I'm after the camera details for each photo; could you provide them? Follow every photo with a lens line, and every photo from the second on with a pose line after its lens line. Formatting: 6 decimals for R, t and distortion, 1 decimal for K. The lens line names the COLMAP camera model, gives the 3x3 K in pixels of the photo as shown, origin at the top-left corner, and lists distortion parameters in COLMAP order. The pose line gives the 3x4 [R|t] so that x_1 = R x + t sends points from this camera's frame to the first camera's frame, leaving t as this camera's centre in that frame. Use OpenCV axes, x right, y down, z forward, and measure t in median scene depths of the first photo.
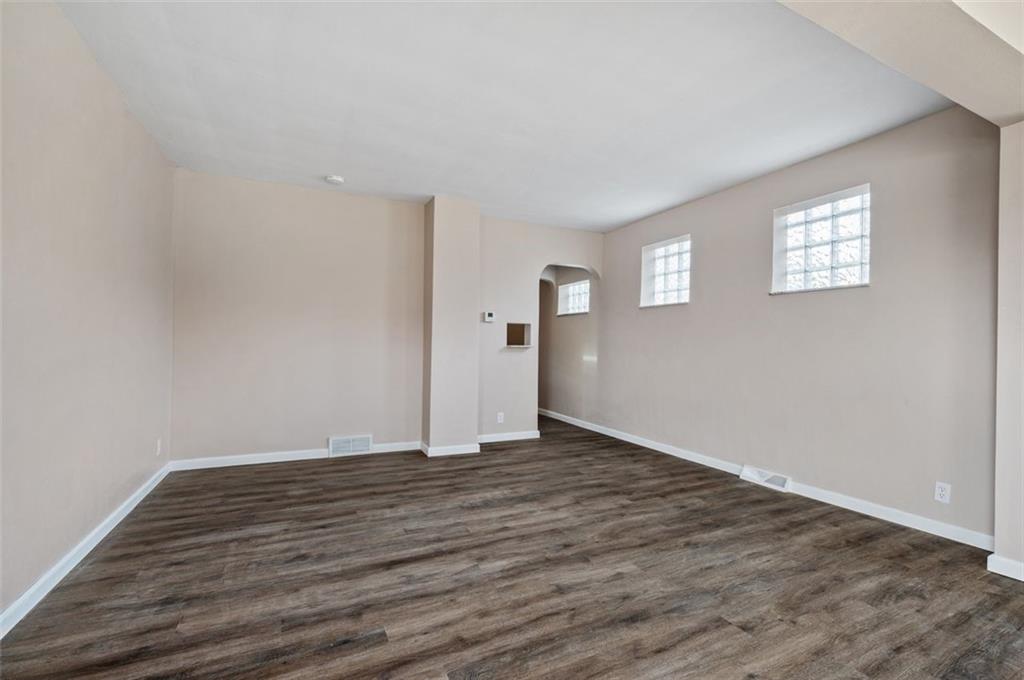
lens RADIAL K [[441.6, 0, 510.6], [0, 441.6, 343.4], [0, 0, 1]] dist [-0.002286, 0.000505]
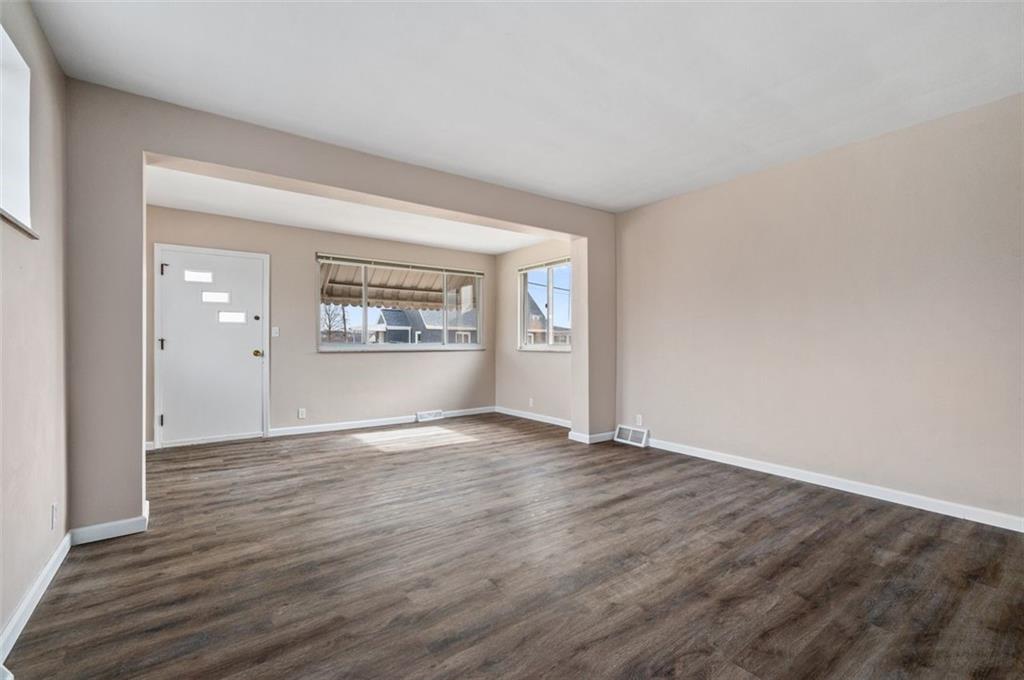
lens RADIAL K [[441.6, 0, 515.1], [0, 441.6, 339.3], [0, 0, 1]] dist [-0.002286, 0.000505]
pose [[-0.982868, -0.015018, -0.183700, 0.283625], [-0.013486, 0.999863, -0.009587, 0.008081], [0.183819, -0.006945, -0.982936, 1.884887]]
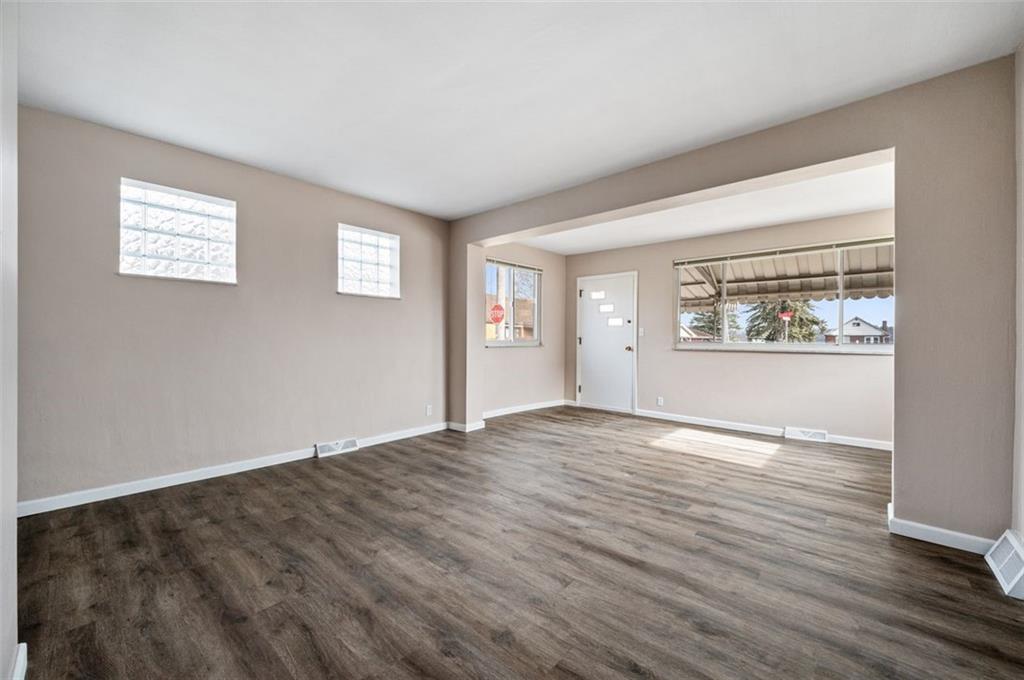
lens RADIAL K [[406.7, 0, 513.2], [0, 406.7, 340.0], [0, 0, 1]] dist [0.001587, 0.000287]
pose [[-0.381840, -0.019998, 0.924012, -0.808058], [-0.013901, 0.999777, 0.015894, -0.010426], [-0.924124, -0.006776, -0.382033, 1.295875]]
